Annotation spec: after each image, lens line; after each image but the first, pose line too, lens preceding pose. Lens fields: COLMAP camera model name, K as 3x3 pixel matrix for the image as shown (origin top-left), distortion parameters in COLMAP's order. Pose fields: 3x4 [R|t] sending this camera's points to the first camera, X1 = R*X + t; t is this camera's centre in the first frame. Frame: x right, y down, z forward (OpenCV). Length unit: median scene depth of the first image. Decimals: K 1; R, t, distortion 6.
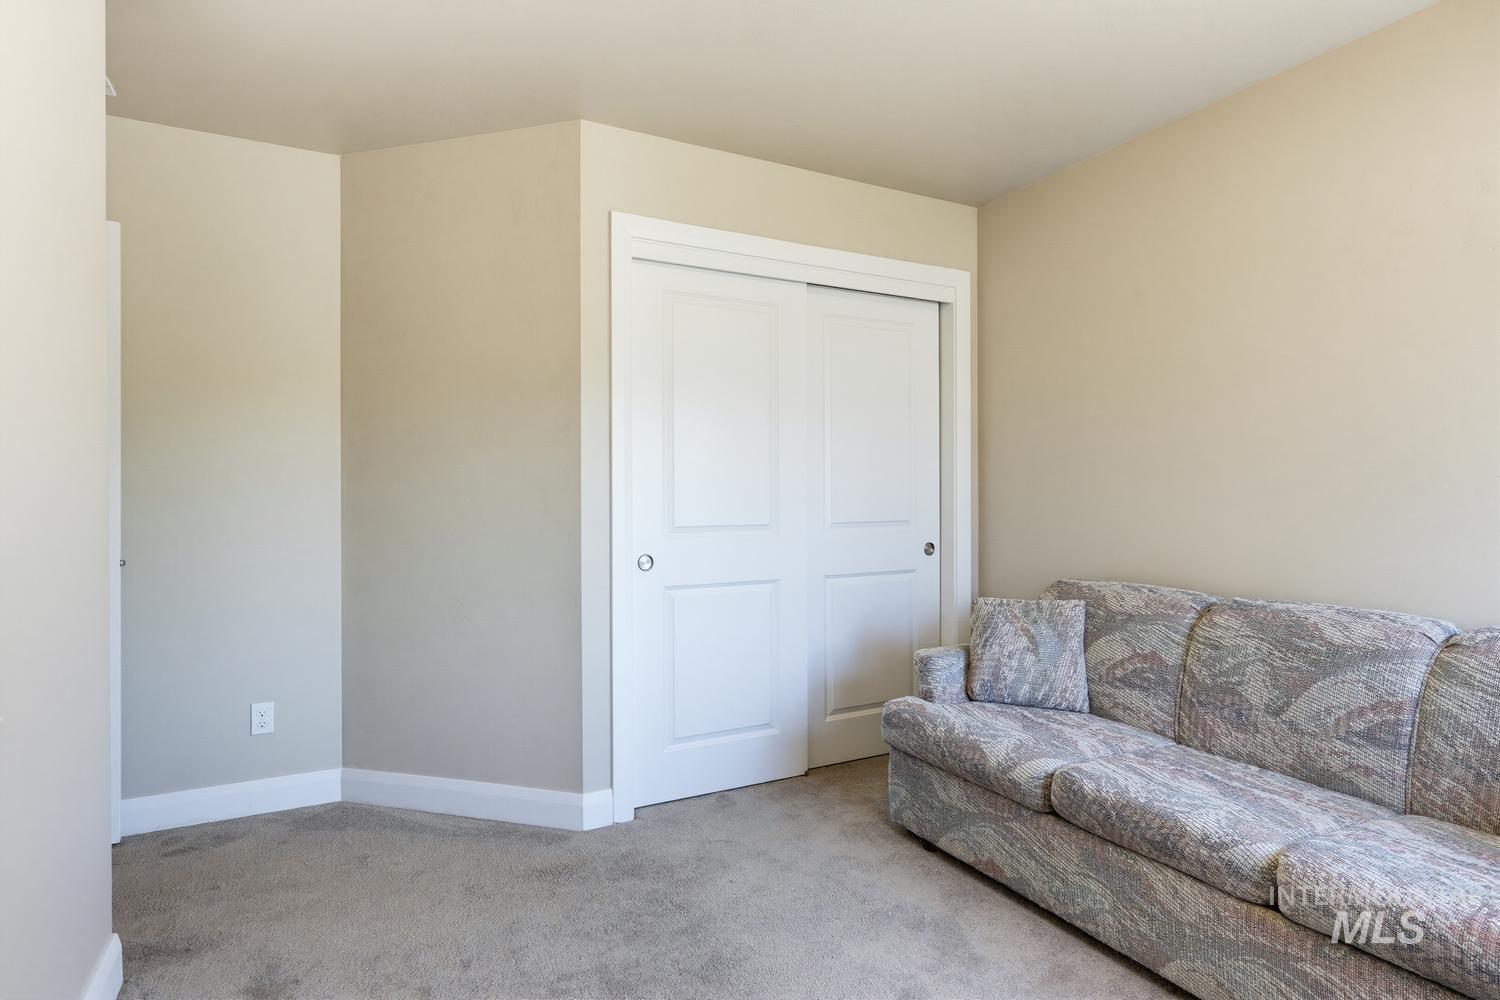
lens RADIAL K [[822.2, 0, 747.9], [0, 822.2, 498.8], [0, 0, 1]] dist [-0.004987, -0.001735]
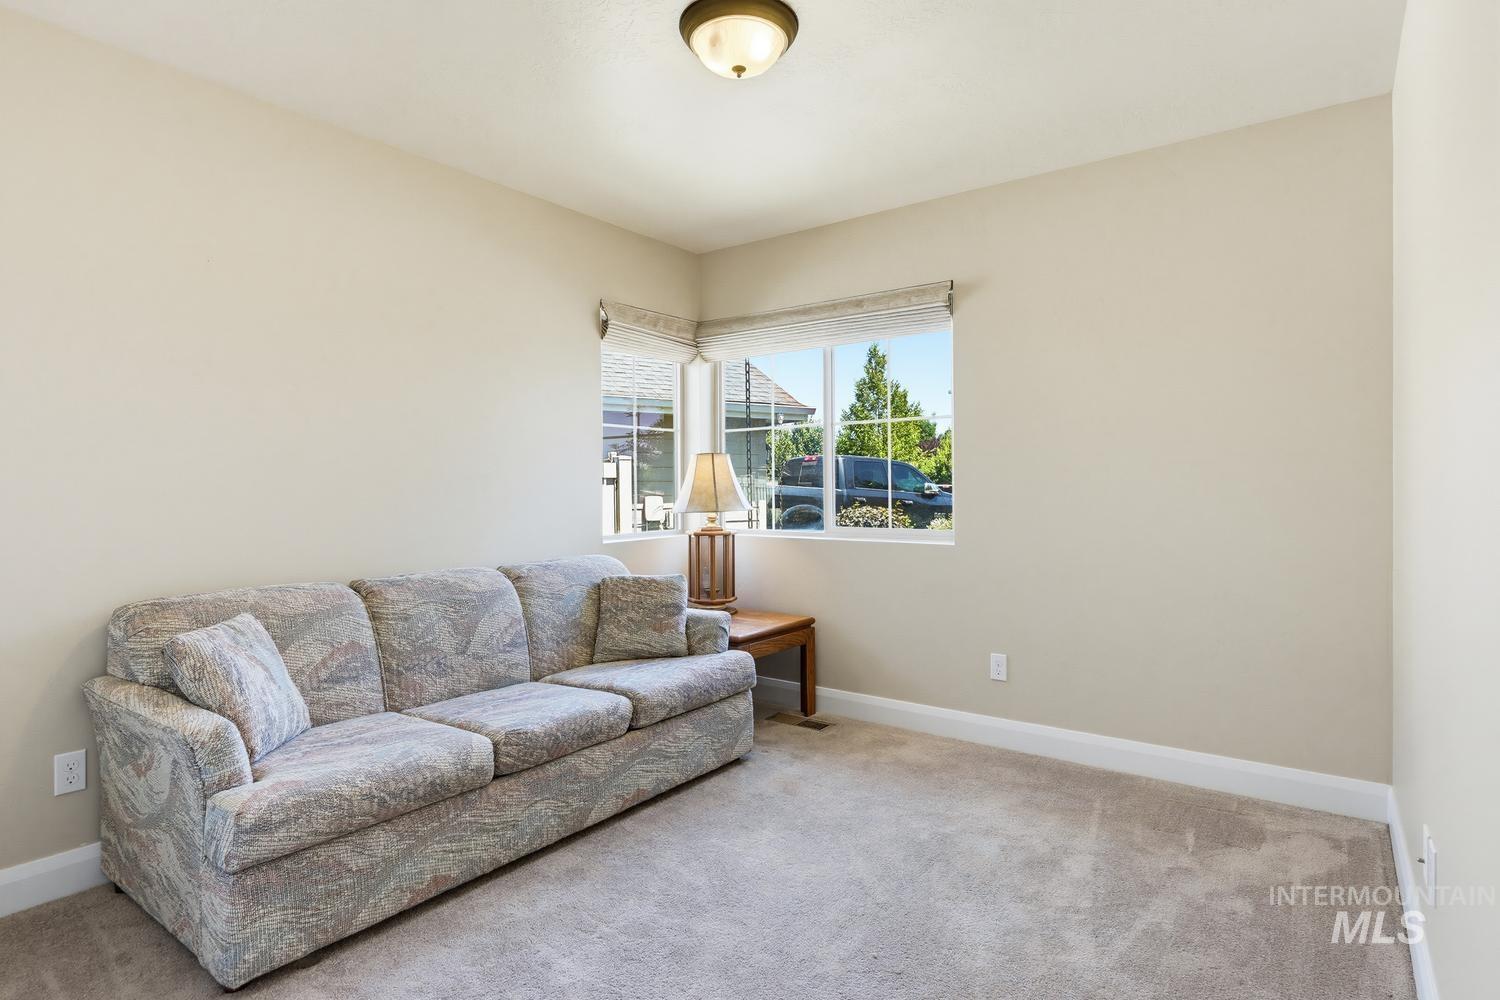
lens RADIAL K [[822.2, 0, 745.0], [0, 822.2, 495.0], [0, 0, 1]] dist [-0.004987, -0.001735]
pose [[-0.462955, 0.000019, 0.886382, -0.728444], [0.011854, 0.999911, 0.006170, 0.002421], [-0.886303, 0.013364, -0.462914, 1.163453]]
